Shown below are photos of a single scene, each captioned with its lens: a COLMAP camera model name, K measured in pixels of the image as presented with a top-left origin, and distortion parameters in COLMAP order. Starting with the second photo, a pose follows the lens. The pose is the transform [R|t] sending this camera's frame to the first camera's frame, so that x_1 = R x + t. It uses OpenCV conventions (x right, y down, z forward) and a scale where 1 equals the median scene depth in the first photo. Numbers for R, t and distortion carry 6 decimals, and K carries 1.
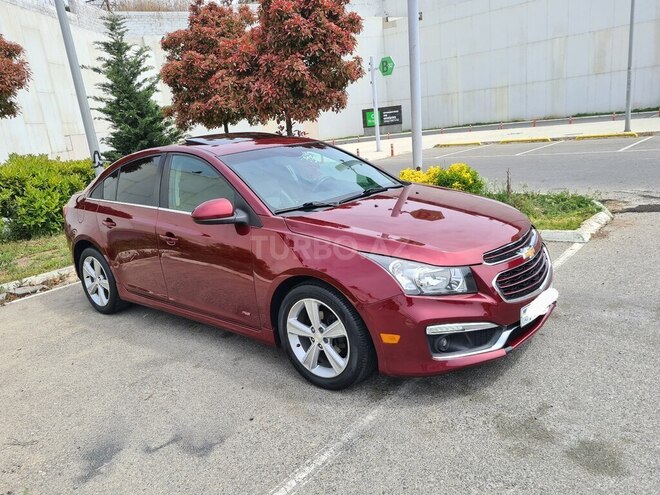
lens RADIAL K [[494.2, 0, 326.1], [0, 494.2, 257.4], [0, 0, 1]] dist [0.065060, -0.040288]
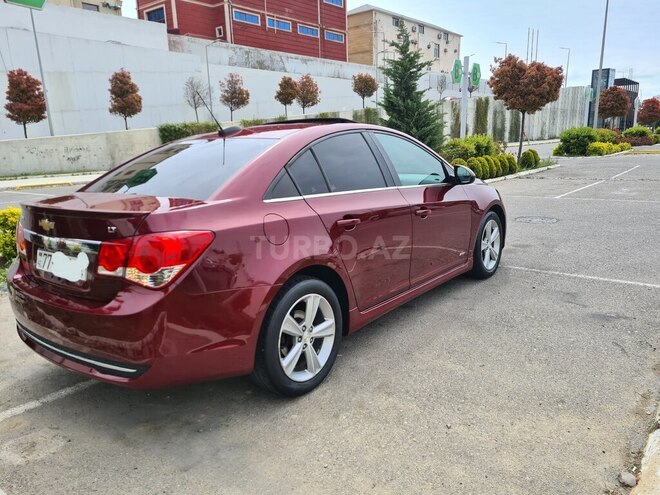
lens RADIAL K [[494.2, 0, 326.1], [0, 494.2, 257.4], [0, 0, 1]] dist [0.065060, -0.040288]
pose [[-0.028542, -0.129214, 0.991206, -1.532613], [0.296835, 0.945784, 0.131841, -0.167370], [-0.954502, 0.297987, 0.011361, 1.409503]]
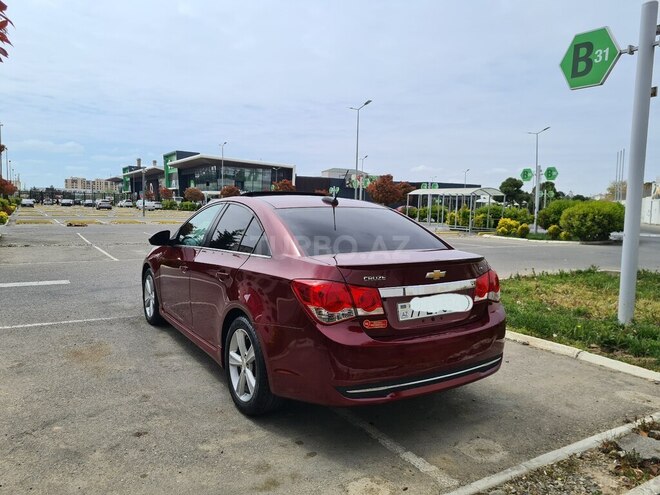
lens RADIAL K [[492.5, 0, 325.3], [0, 492.5, 248.6], [0, 0, 1]] dist [0.062478, -0.040452]
pose [[-0.950745, 0.053489, 0.305326, -0.823108], [0.149955, 0.941435, 0.302014, -0.605531], [-0.271290, 0.332924, -0.903086, 2.722832]]
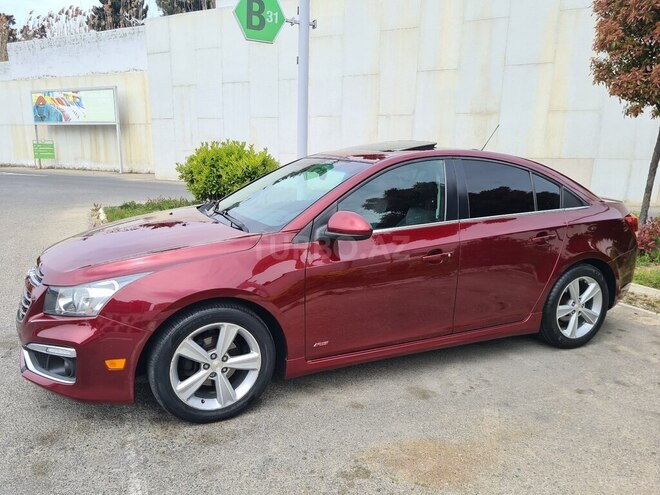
lens RADIAL K [[492.5, 0, 325.3], [0, 492.5, 248.6], [0, 0, 1]] dist [0.062478, -0.040452]
pose [[-0.407101, 0.268819, -0.872929, 0.894195], [-0.212934, 0.901444, 0.376904, -0.517705], [0.888216, 0.339314, -0.309738, 1.696757]]
